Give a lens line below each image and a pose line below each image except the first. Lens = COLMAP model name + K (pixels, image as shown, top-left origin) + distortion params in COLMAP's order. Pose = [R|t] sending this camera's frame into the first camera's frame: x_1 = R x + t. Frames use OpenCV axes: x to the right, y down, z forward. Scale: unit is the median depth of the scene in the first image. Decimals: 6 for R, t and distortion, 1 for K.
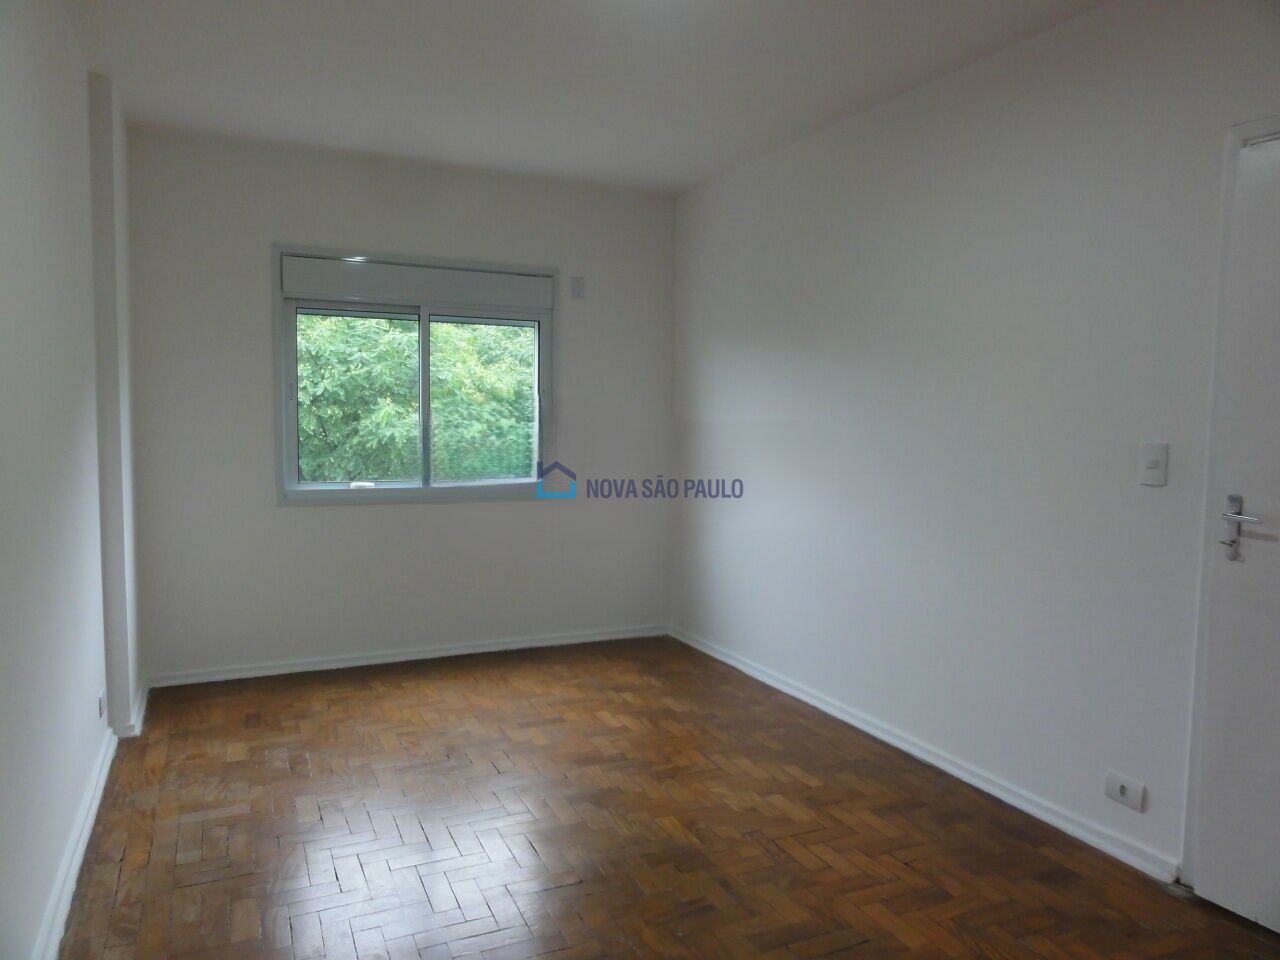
lens RADIAL K [[901.6, 0, 645.2], [0, 901.6, 474.1], [0, 0, 1]] dist [-0.009327, 0.005832]
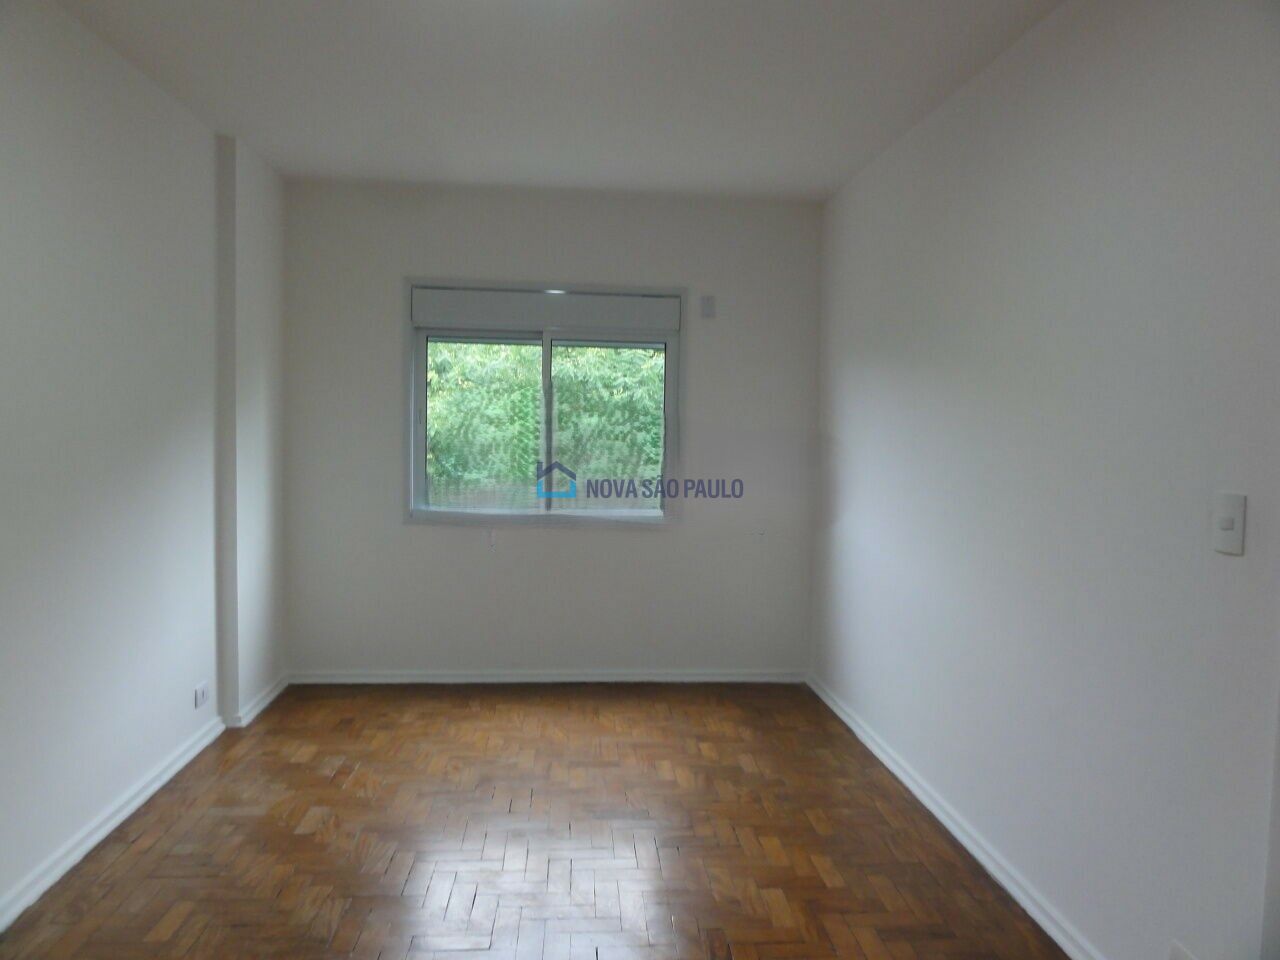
lens RADIAL K [[901.6, 0, 633.4], [0, 901.6, 479.4], [0, 0, 1]] dist [-0.009327, 0.005832]
pose [[0.938687, 0.027651, -0.343659, 0.227974], [-0.034500, 0.999309, -0.013831, -0.012306], [0.343039, 0.024839, 0.938993, 0.106921]]
